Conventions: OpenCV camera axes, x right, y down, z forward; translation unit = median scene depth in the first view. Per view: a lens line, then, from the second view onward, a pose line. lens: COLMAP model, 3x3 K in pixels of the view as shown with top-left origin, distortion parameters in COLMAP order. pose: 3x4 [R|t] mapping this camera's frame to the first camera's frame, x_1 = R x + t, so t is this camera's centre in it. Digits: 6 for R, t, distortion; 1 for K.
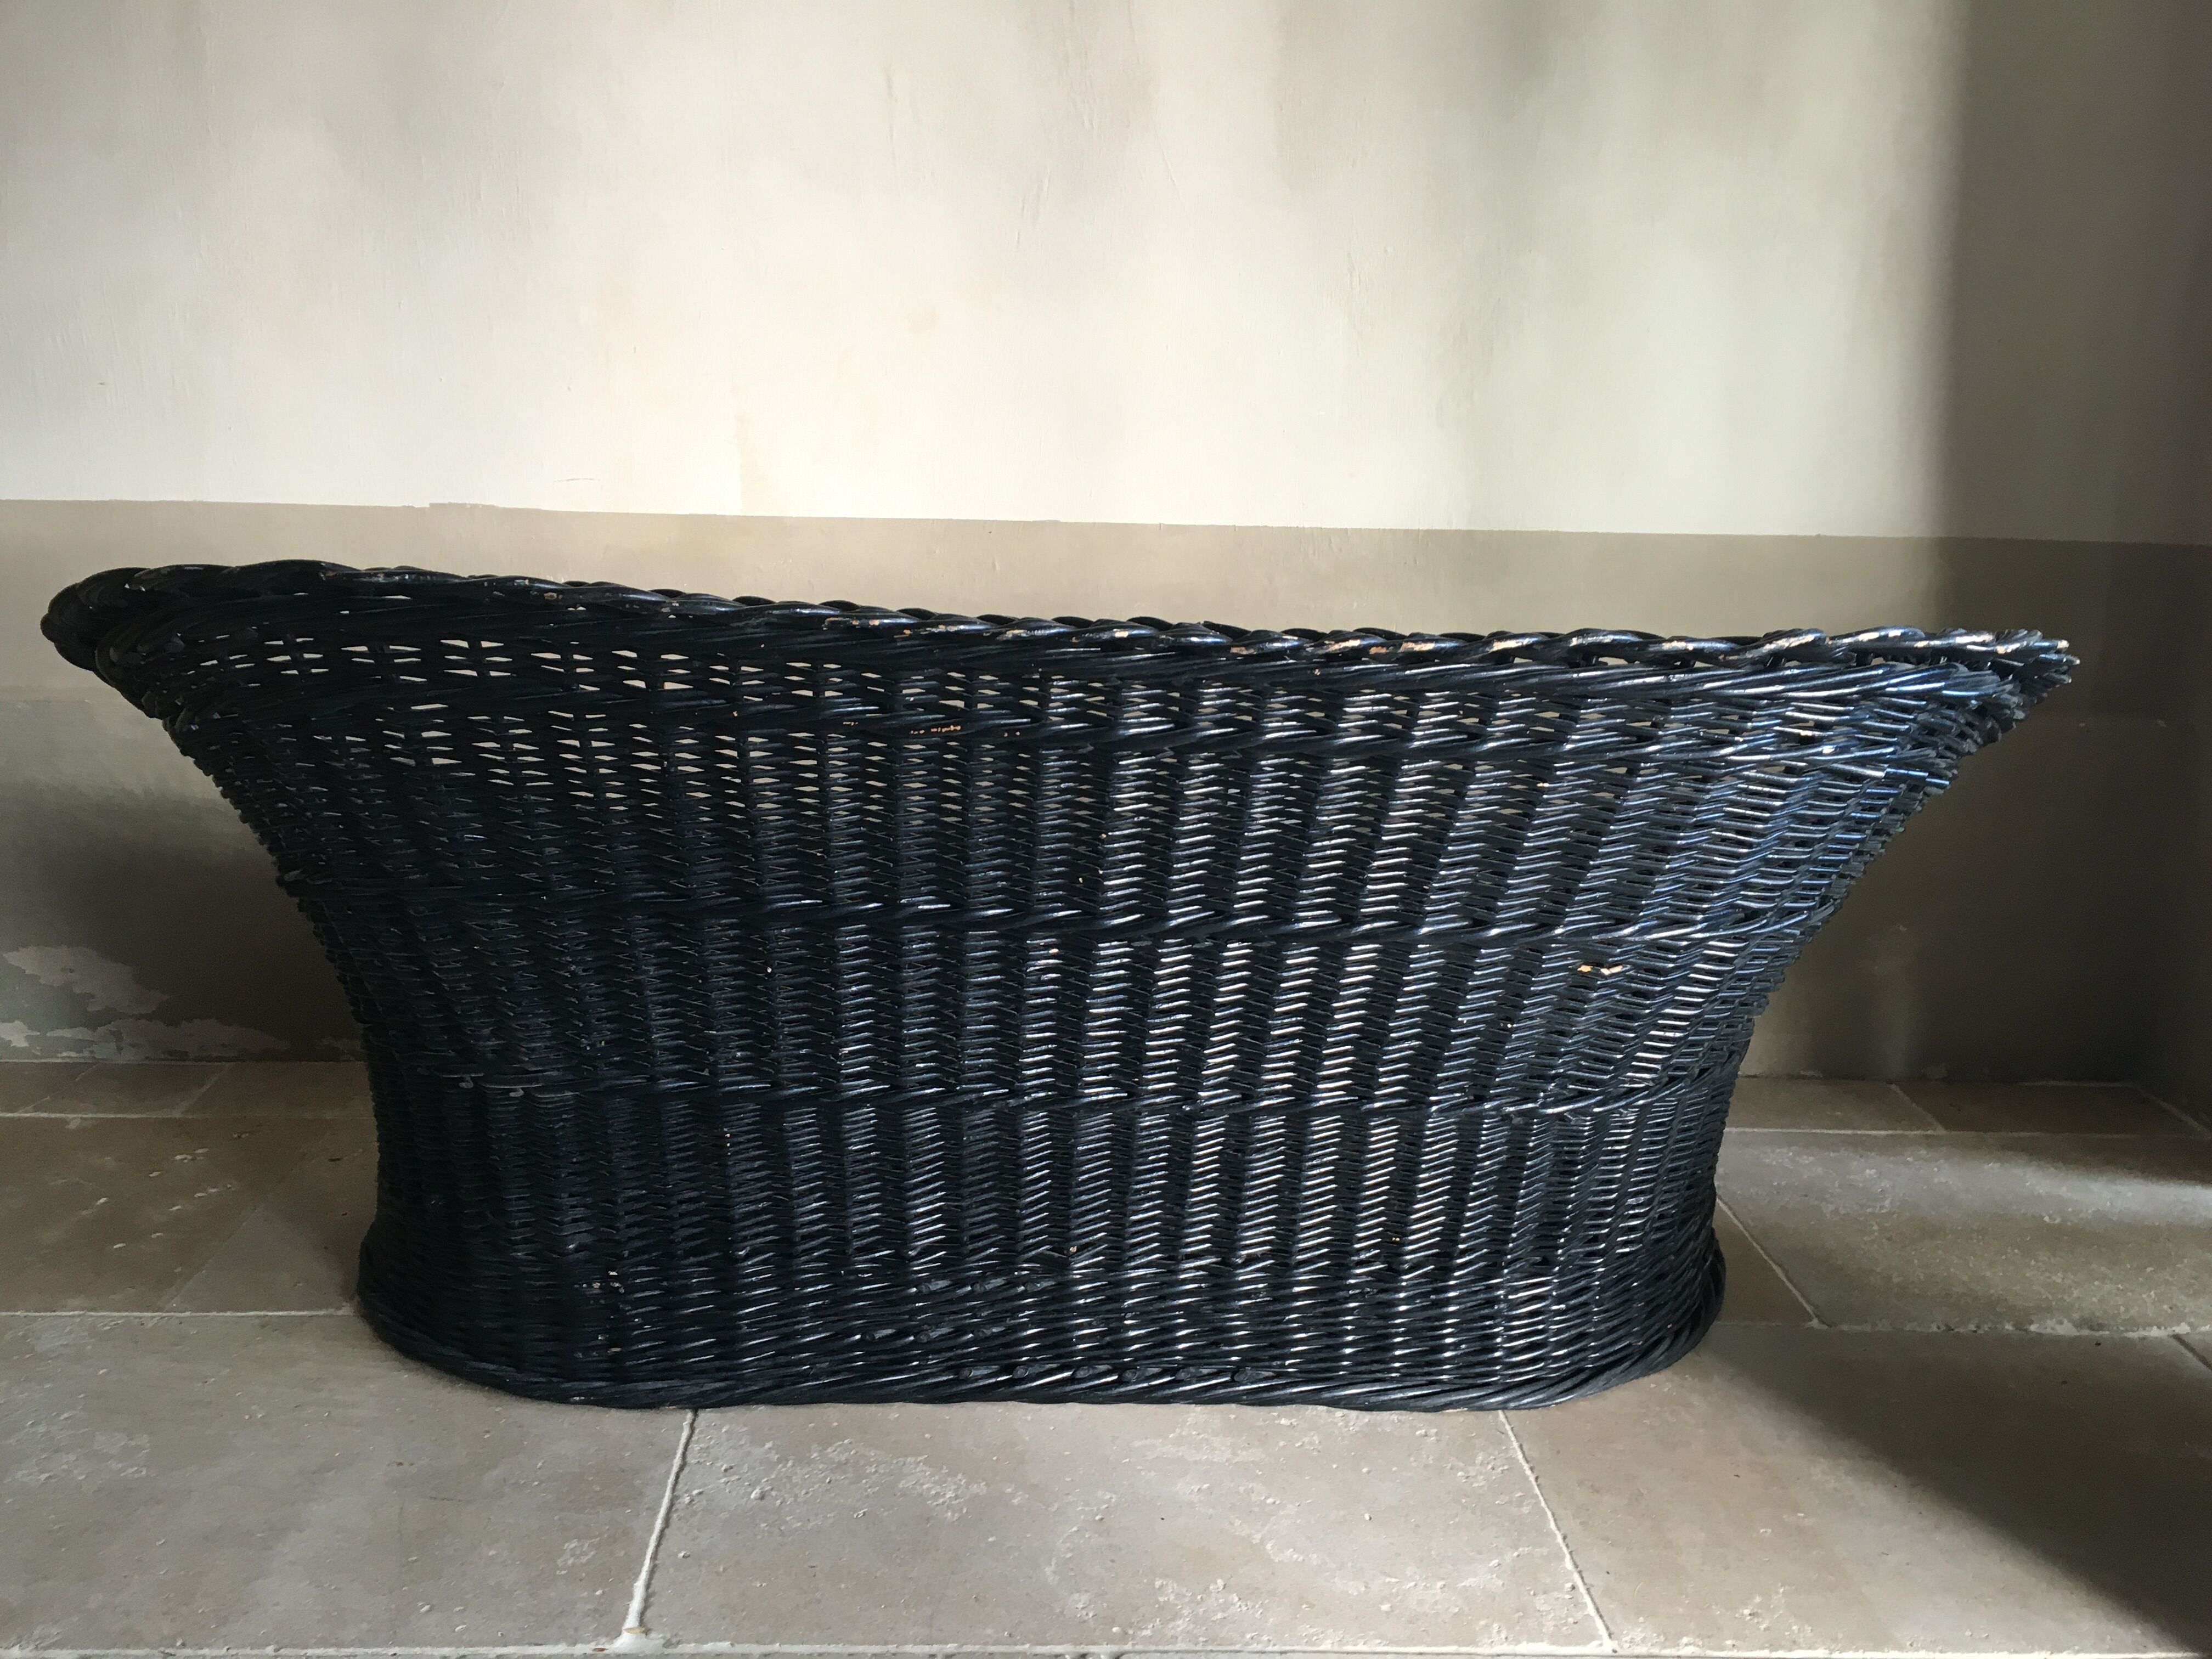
lens RADIAL K [[1878.6, 0, 1098.6], [0, 1878.6, 829.1], [0, 0, 1]] dist [0.089163, -0.118272]
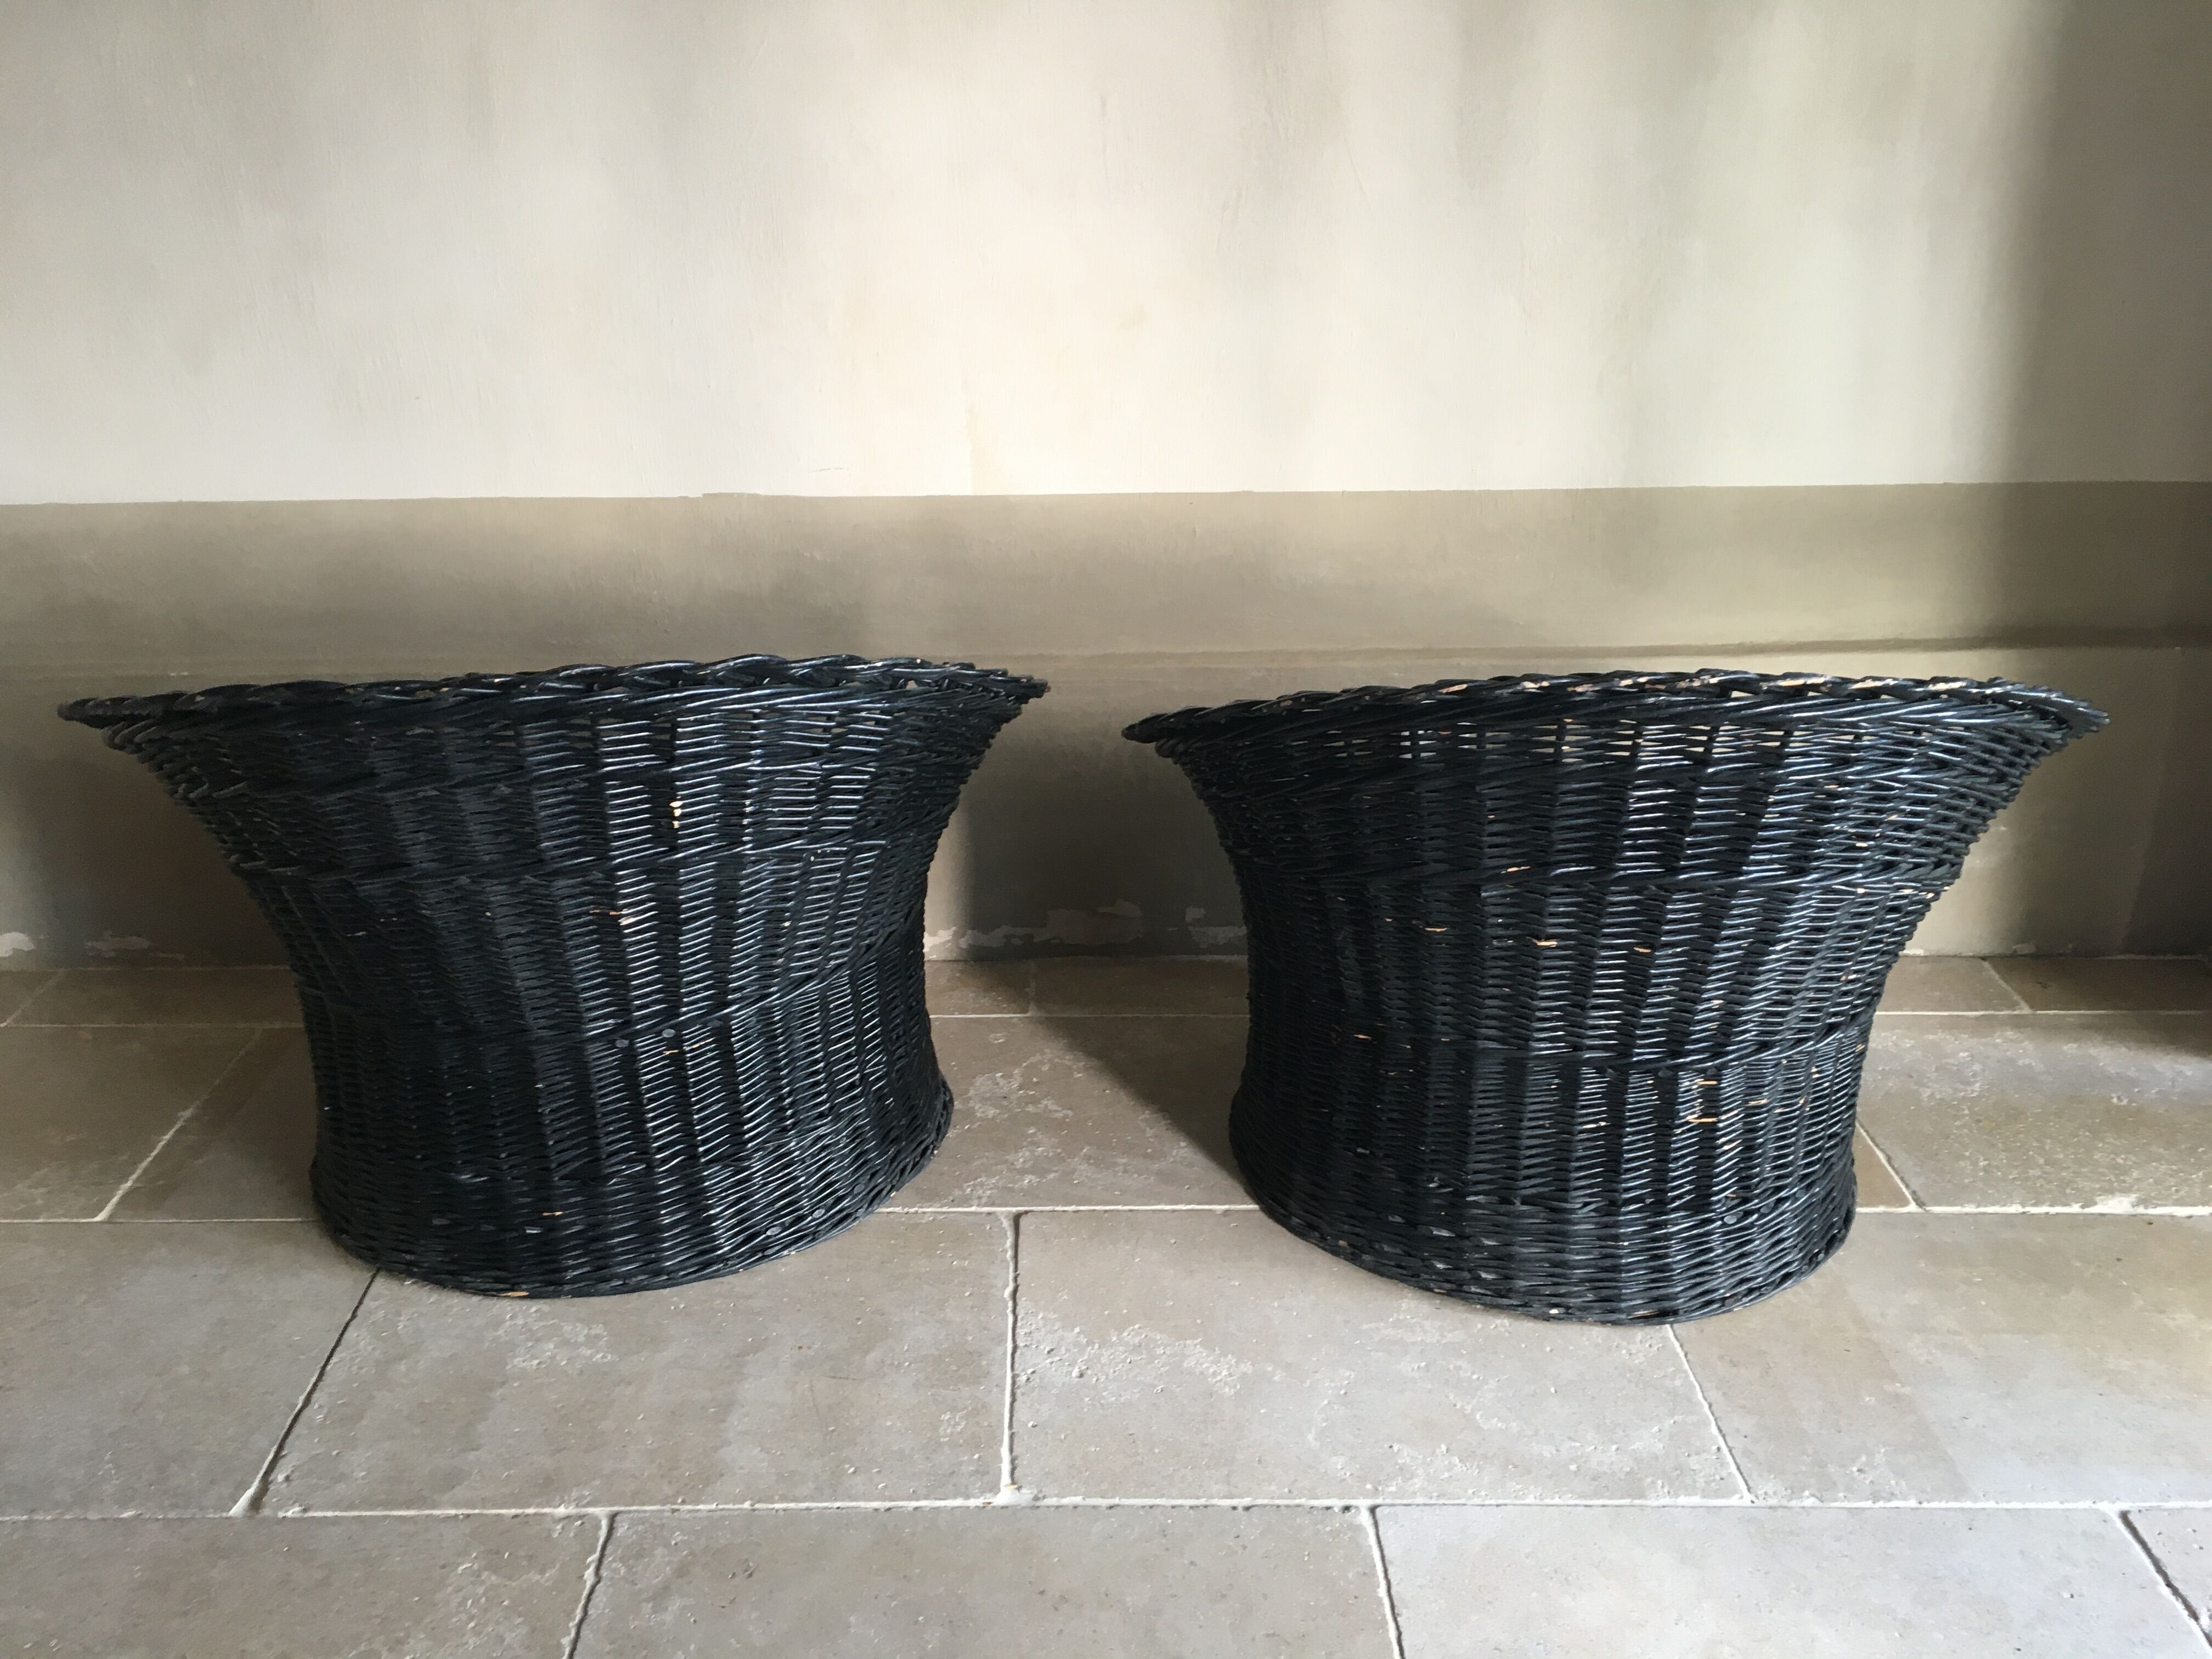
lens RADIAL K [[1878.6, 0, 1096.8], [0, 1878.6, 830.3], [0, 0, 1]] dist [0.089163, -0.118272]
pose [[0.999035, -0.015112, -0.041236, -0.106653], [0.021386, 0.987491, 0.156220, -0.215518], [0.038359, -0.156952, 0.986861, -0.213857]]
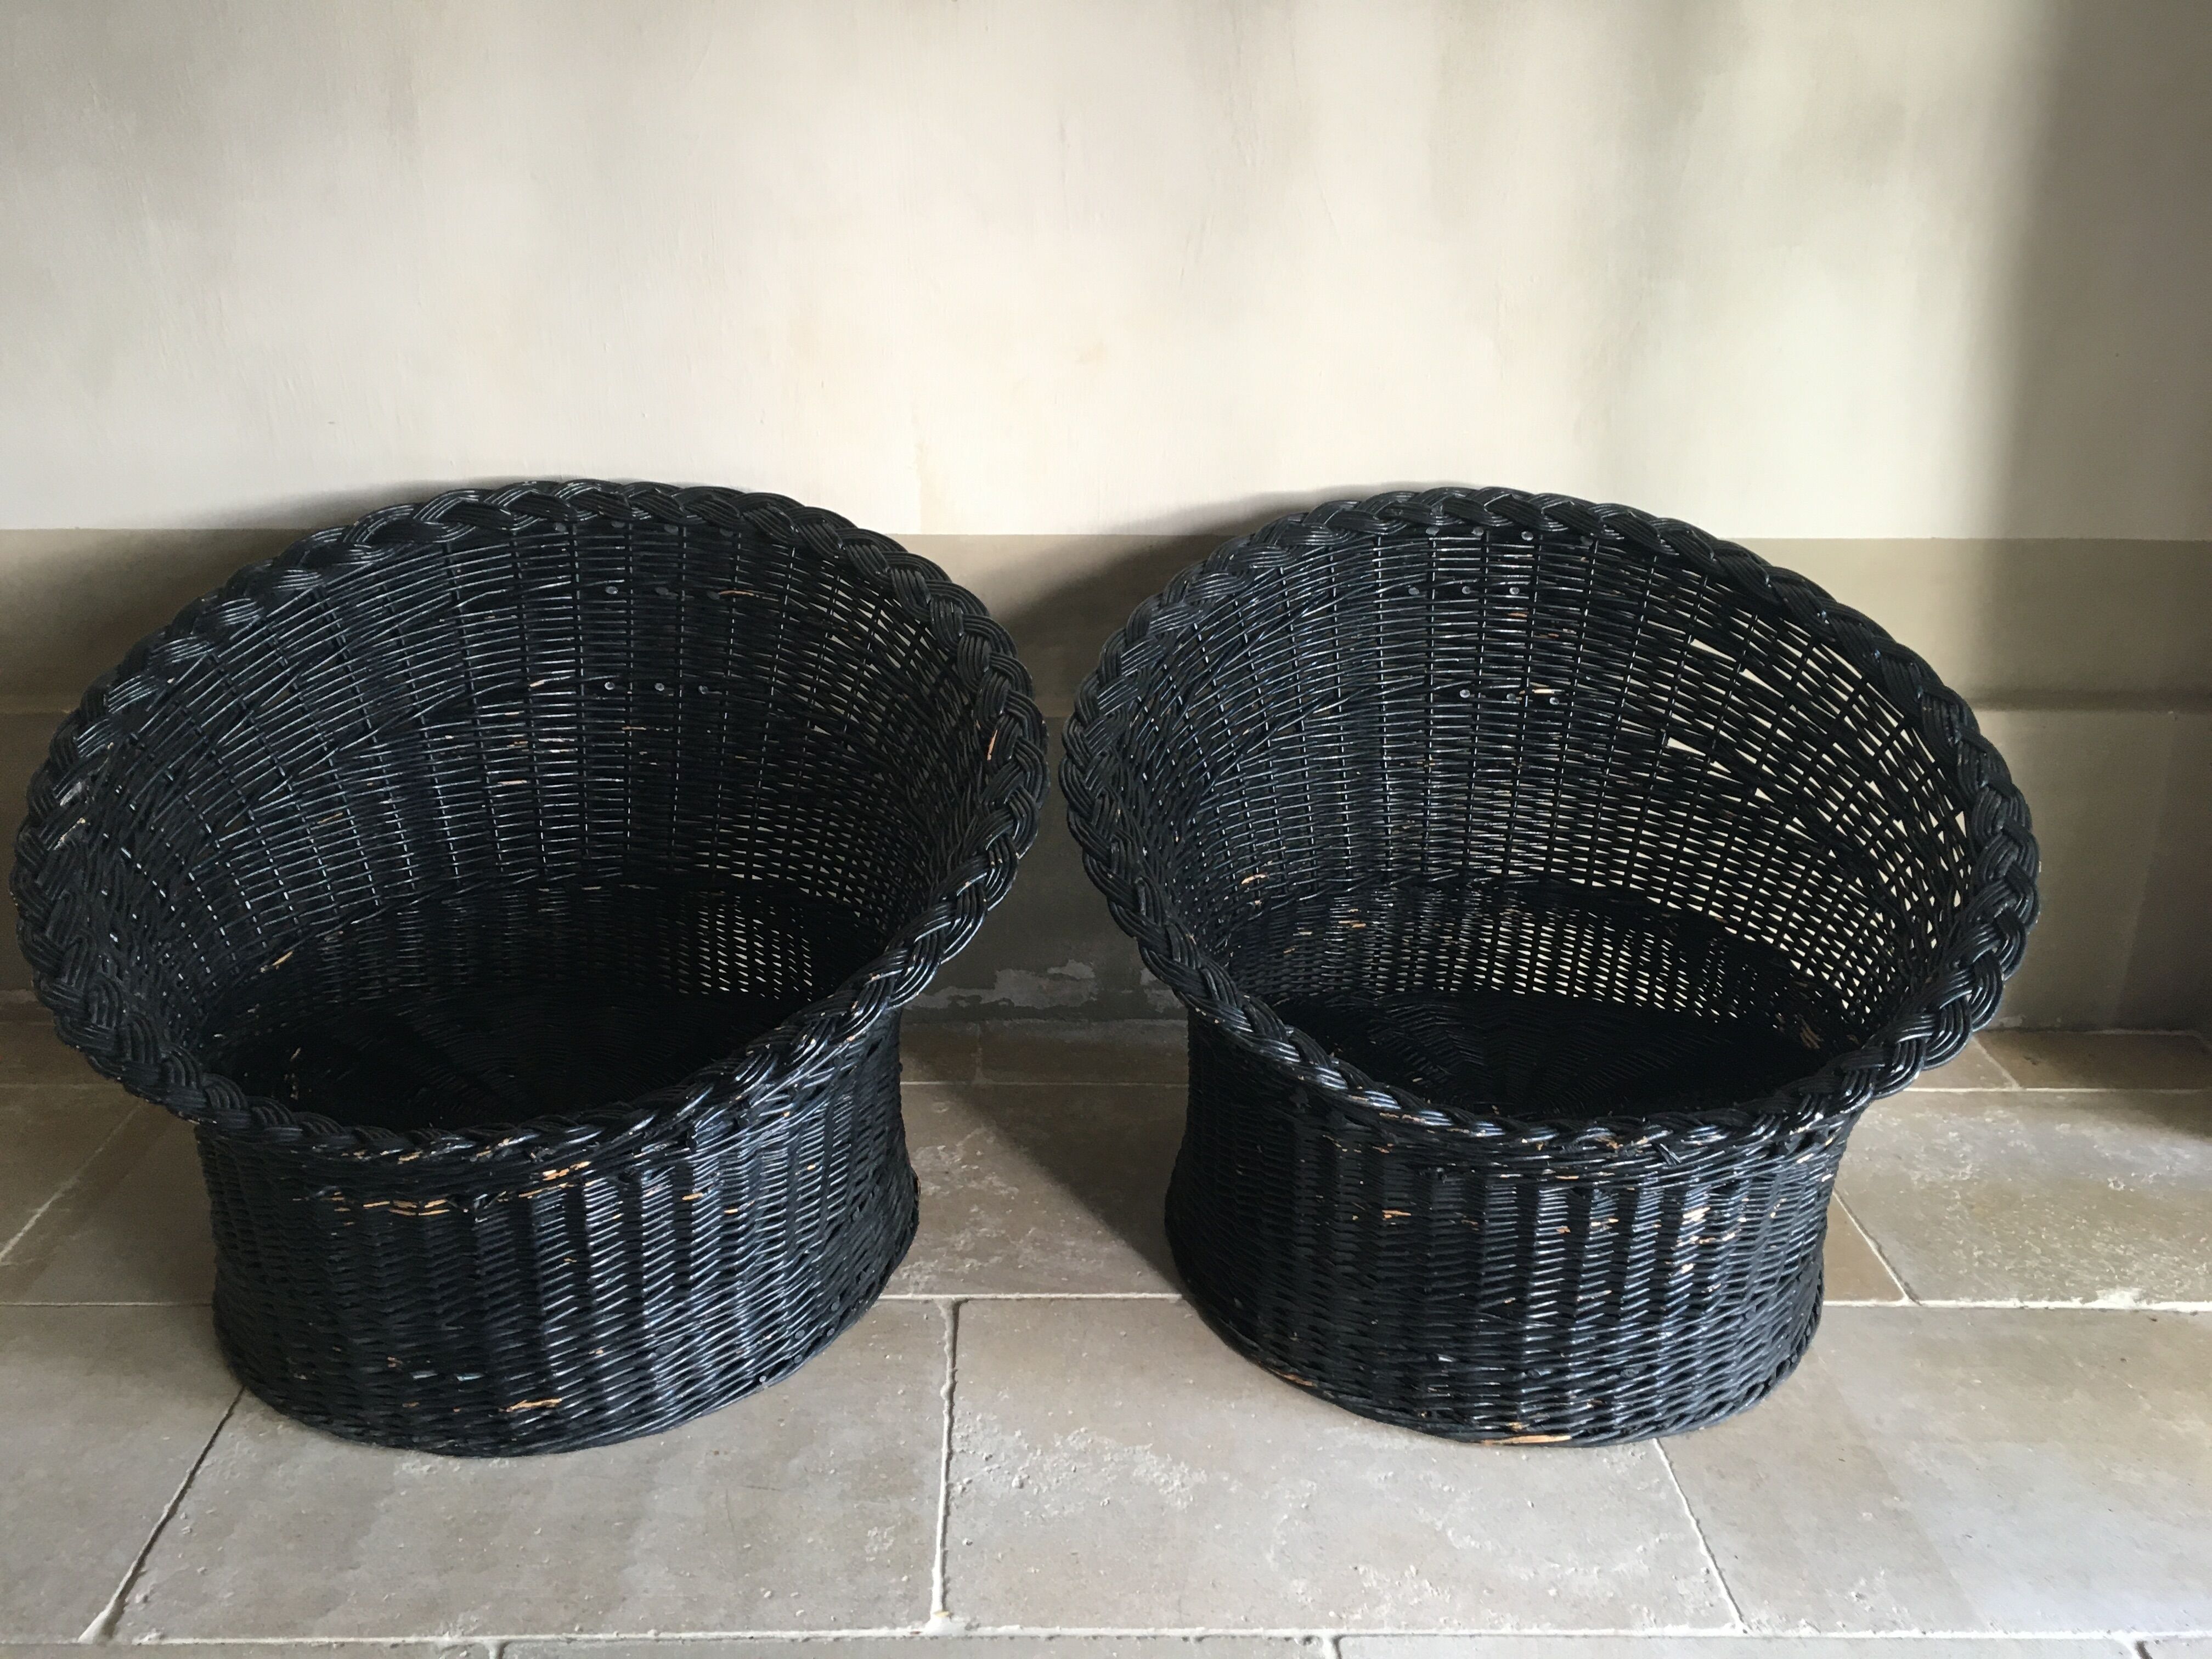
lens RADIAL K [[1878.6, 0, 1096.2], [0, 1878.6, 832.5], [0, 0, 1]] dist [0.089163, -0.118272]
pose [[0.999802, -0.004186, -0.019446, -0.104159], [0.006773, 0.990826, 0.134971, -0.214781], [0.018703, -0.135076, 0.990659, -0.125516]]
